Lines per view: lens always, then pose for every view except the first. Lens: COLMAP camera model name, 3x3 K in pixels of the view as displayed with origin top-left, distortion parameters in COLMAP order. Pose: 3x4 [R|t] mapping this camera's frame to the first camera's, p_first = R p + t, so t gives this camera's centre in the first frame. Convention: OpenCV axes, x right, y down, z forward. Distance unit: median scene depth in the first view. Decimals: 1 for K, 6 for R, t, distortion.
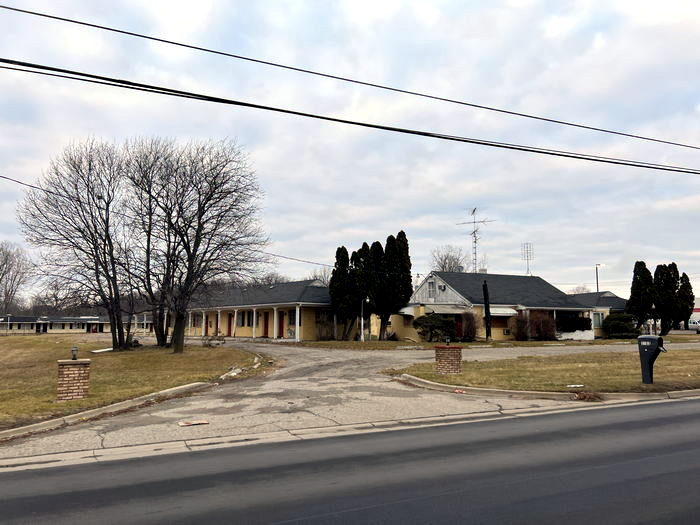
lens RADIAL K [[538.4, 0, 350.0], [0, 538.4, 262.5], [0, 0, 1]] dist [0.103714, -0.106030]
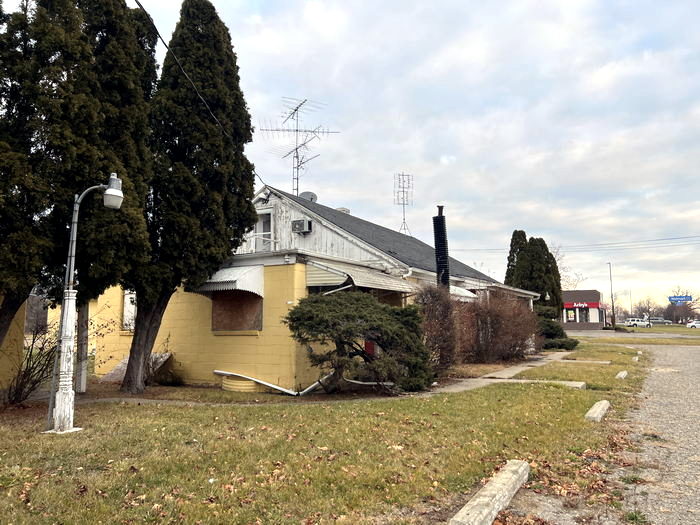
lens RADIAL K [[523.4, 0, 350.0], [0, 523.4, 262.5], [0, 0, 1]] dist [0.079538, -0.101279]
pose [[0.834525, 0.061966, 0.547475, 0.003063], [-0.057255, 0.998029, -0.025688, 0.082901], [-0.547988, -0.009908, 0.836428, 0.718432]]
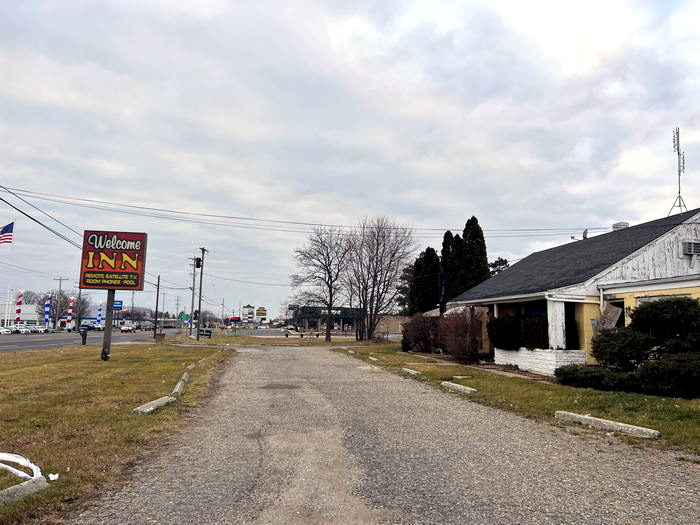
lens RADIAL K [[537.5, 0, 351.6], [0, 537.5, 246.3], [0, 0, 1]] dist [0.105676, -0.109156]
pose [[-0.304810, -0.143770, -0.941499, 0.927497], [0.088231, 0.980027, -0.178218, 0.117296], [0.948317, -0.137392, -0.286037, 1.068277]]
